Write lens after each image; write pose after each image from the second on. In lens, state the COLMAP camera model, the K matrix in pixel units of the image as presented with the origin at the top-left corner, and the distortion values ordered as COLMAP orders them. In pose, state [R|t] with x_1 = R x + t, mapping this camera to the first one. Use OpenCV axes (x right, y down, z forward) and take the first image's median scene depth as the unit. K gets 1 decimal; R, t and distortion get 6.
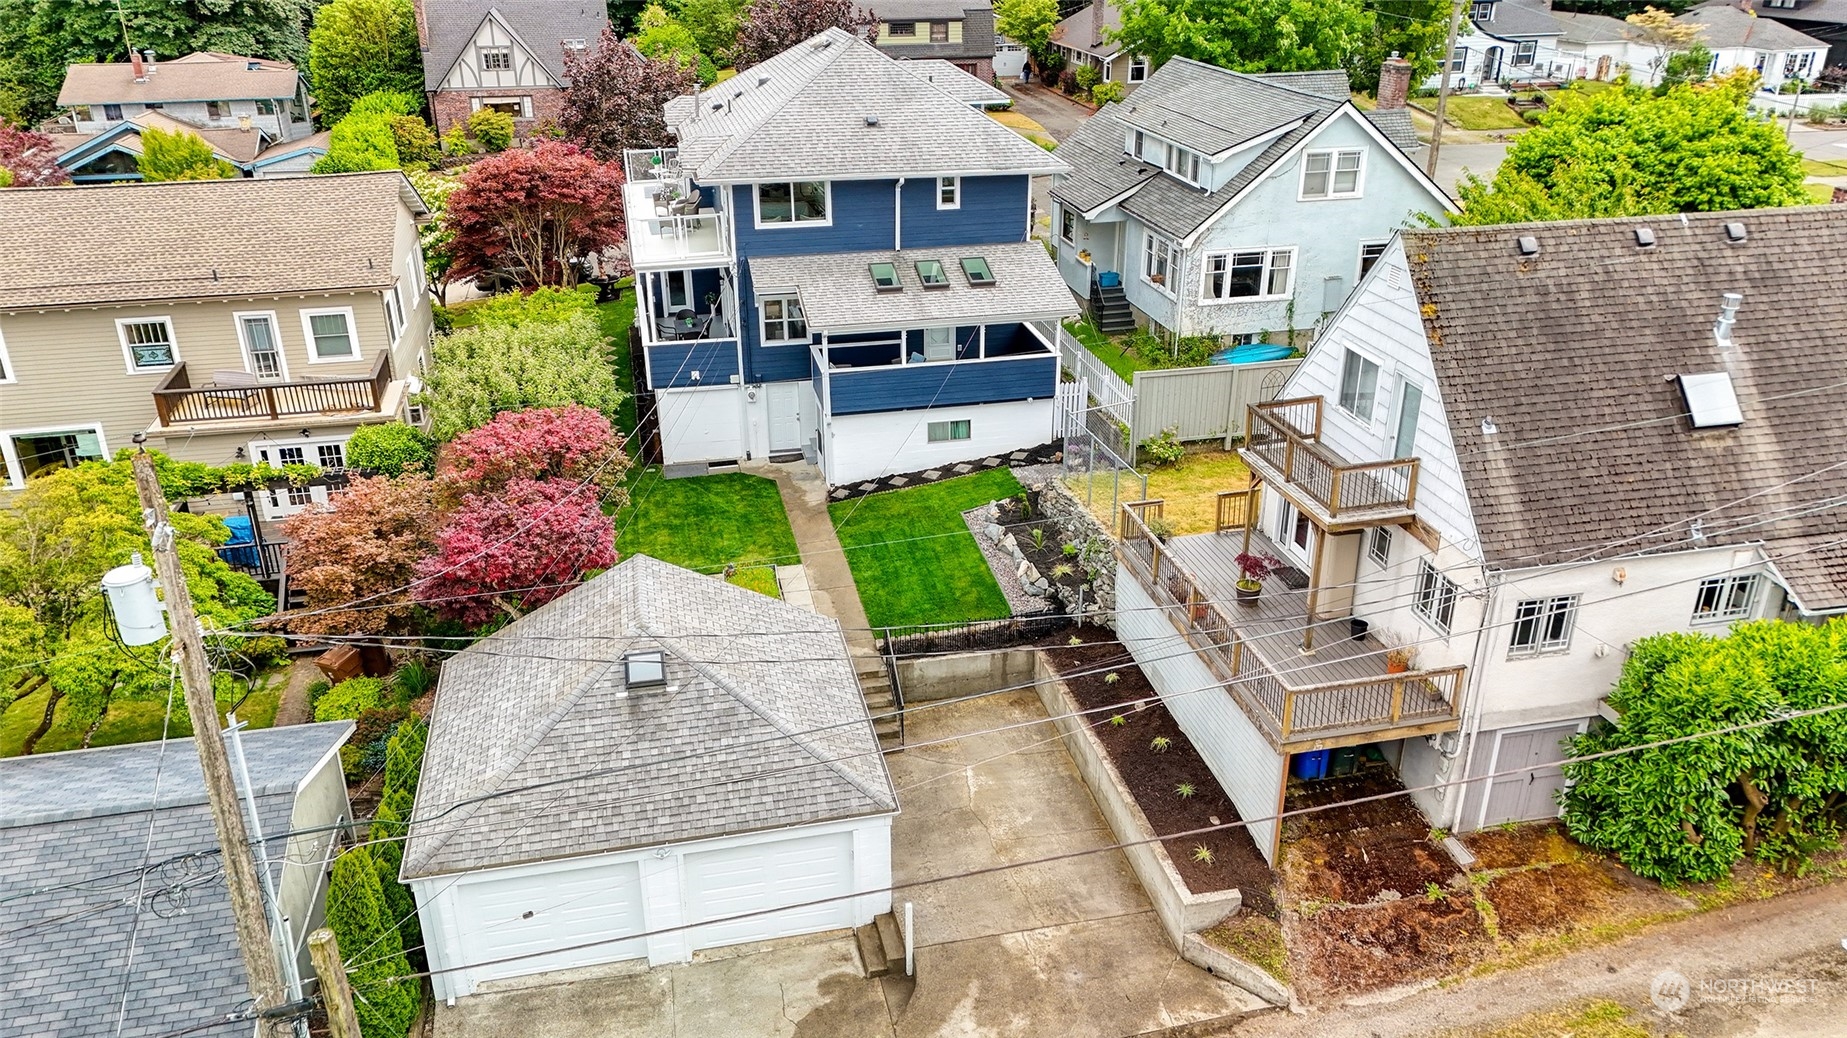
lens RADIAL K [[1349.5, 0, 923.5], [0, 1349.5, 519.0], [0, 0, 1]] dist [0.098482, -0.113324]
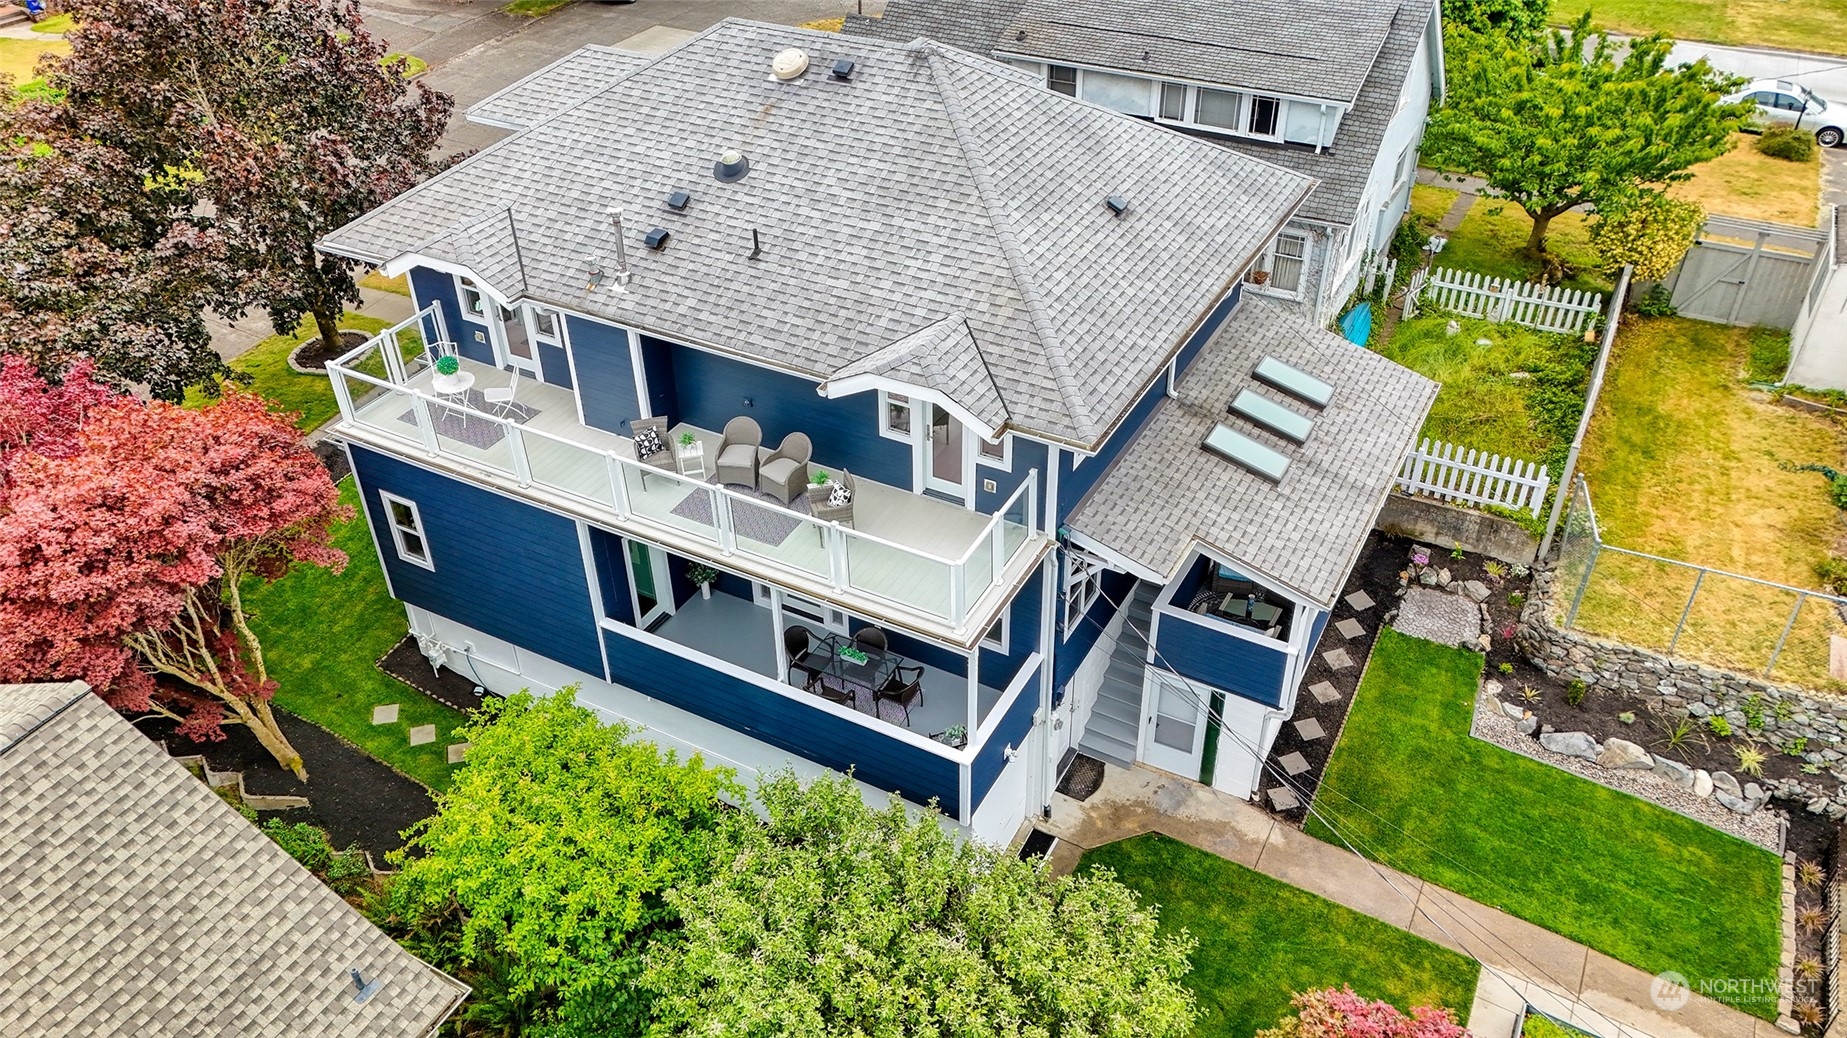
lens RADIAL K [[1351.8, 0, 923.9], [0, 1351.8, 508.1], [0, 0, 1]] dist [0.097538, -0.106968]
pose [[0.657747, -0.442002, 0.609921, -0.454788], [0.319699, 0.896995, 0.305273, -0.352868], [-0.682028, -0.005801, 0.731303, 0.598366]]
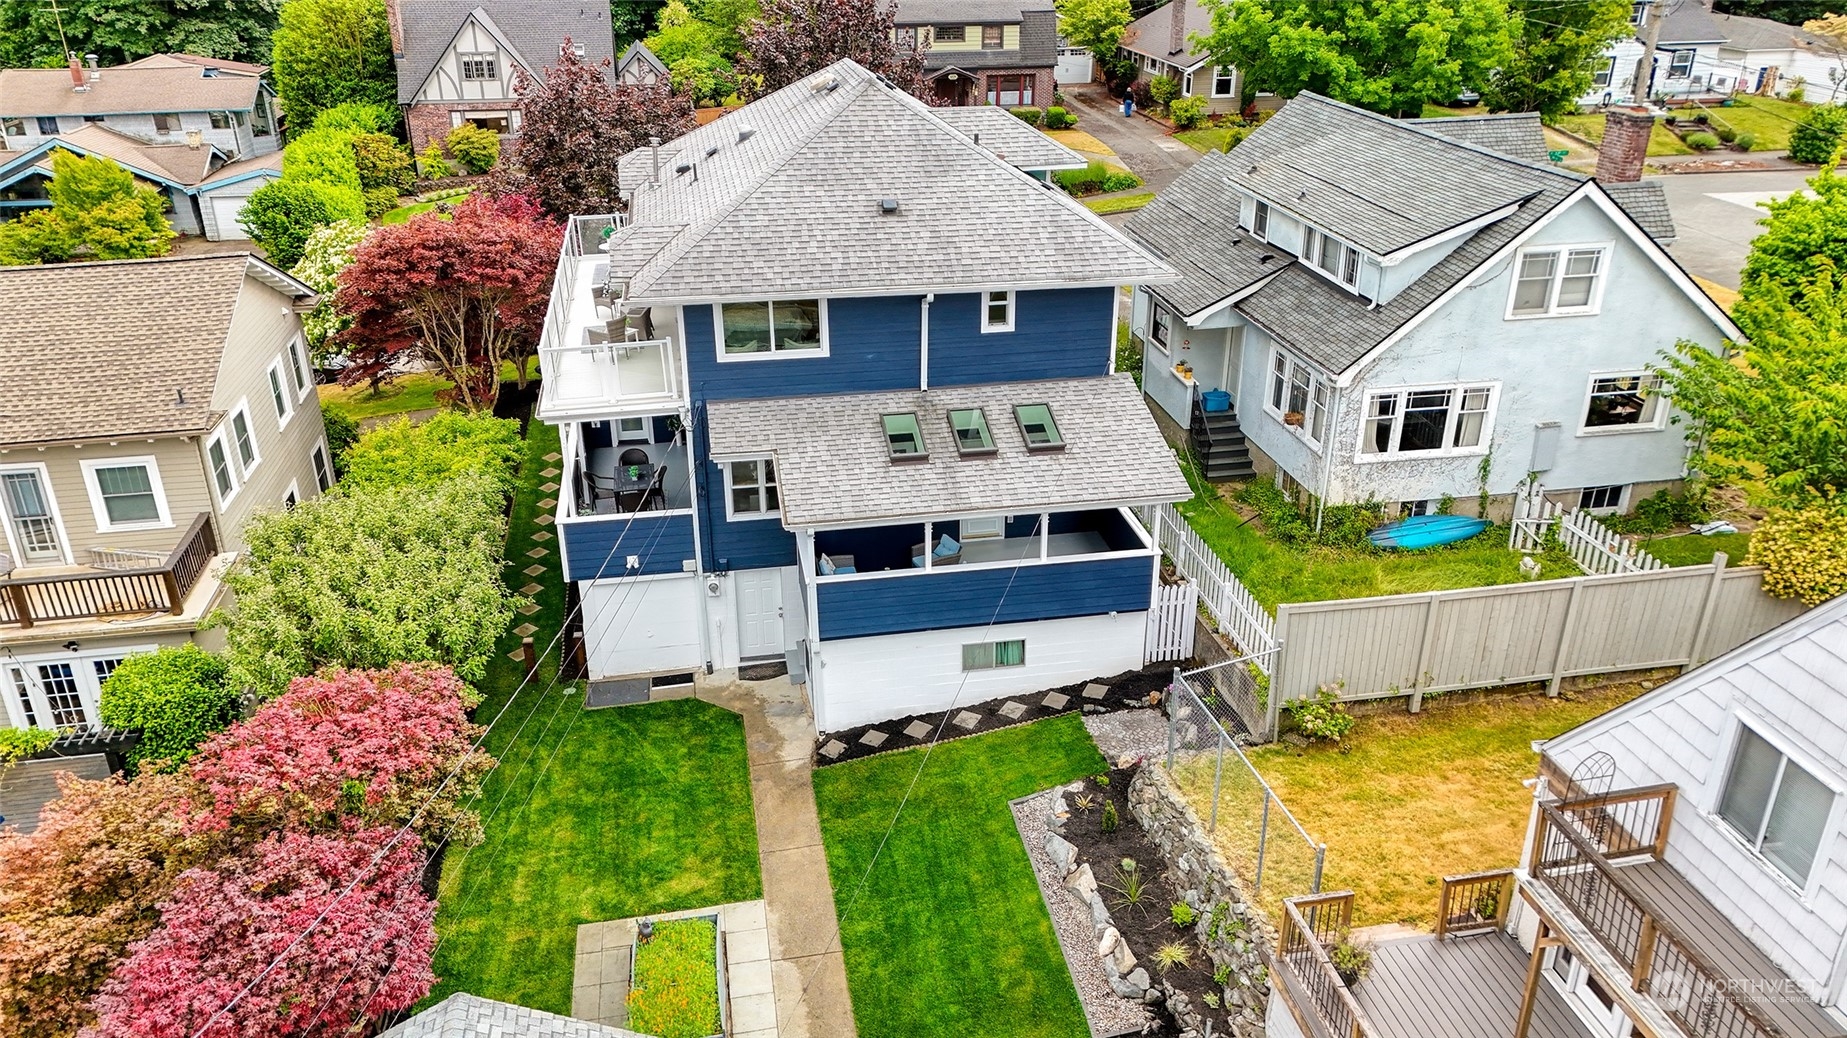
lens RADIAL K [[1351.8, 0, 923.9], [0, 1351.8, 508.1], [0, 0, 1]] dist [0.097538, -0.106968]
pose [[0.999289, 0.016529, -0.033899, 0.005219], [-0.016418, 0.999859, 0.003569, -0.132151], [0.033953, -0.003010, 0.999419, 0.288919]]
